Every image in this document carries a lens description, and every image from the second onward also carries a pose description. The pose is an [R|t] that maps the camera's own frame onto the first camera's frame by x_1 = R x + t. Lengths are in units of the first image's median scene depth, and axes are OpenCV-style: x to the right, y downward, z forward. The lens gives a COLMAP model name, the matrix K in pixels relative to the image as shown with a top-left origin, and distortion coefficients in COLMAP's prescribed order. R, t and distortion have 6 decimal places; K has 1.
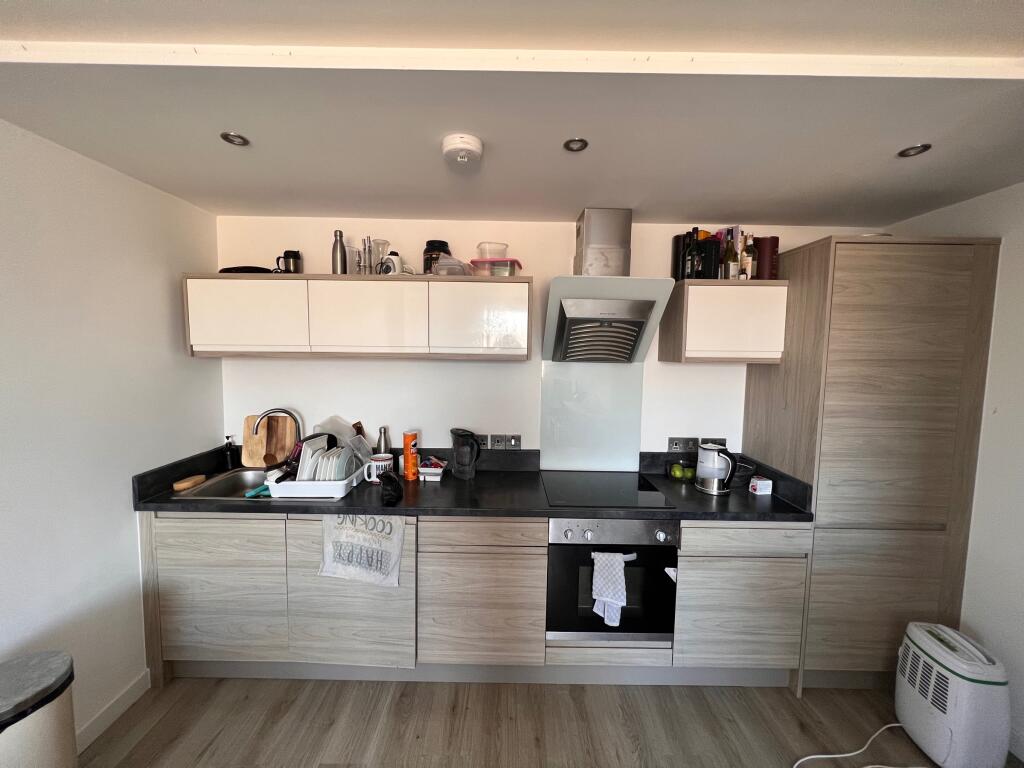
lens RADIAL K [[411.7, 0, 506.8], [0, 411.7, 382.9], [0, 0, 1]] dist [-0.004295, -0.000142]
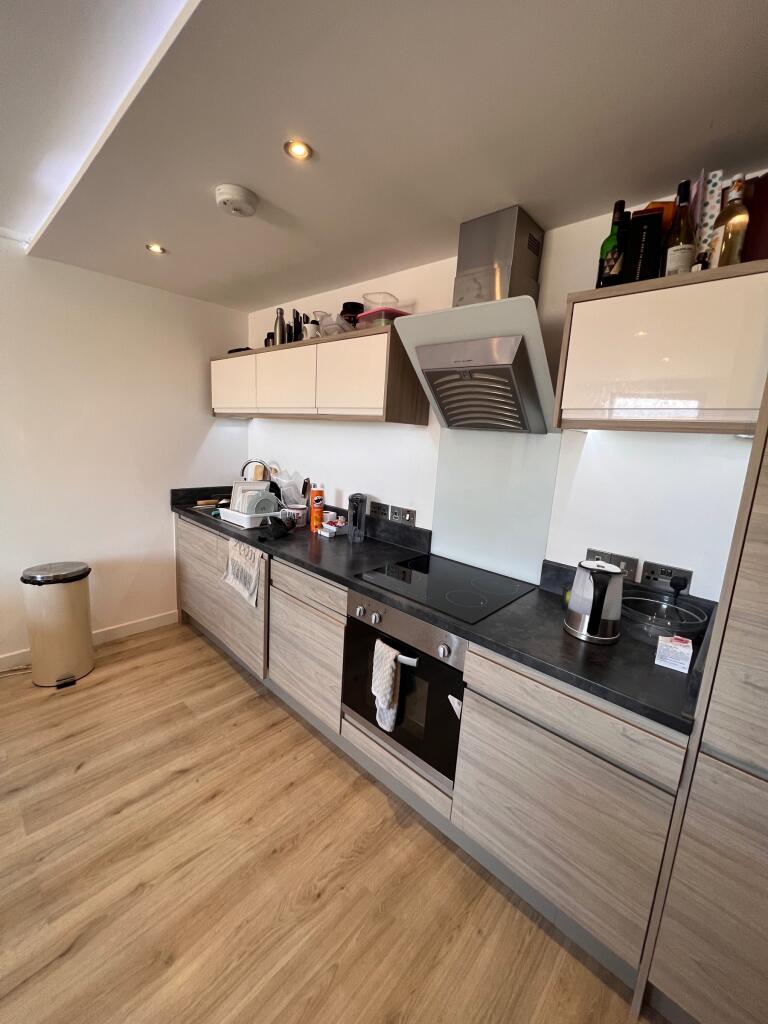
lens RADIAL K [[411.7, 0, 380.9], [0, 411.7, 509.6], [0, 0, 1]] dist [-0.004295, -0.000142]
pose [[0.734077, 0.153682, -0.661448, 0.724429], [-0.105612, 0.988040, 0.112354, 0.037949], [0.670804, -0.012620, 0.741528, 0.344857]]
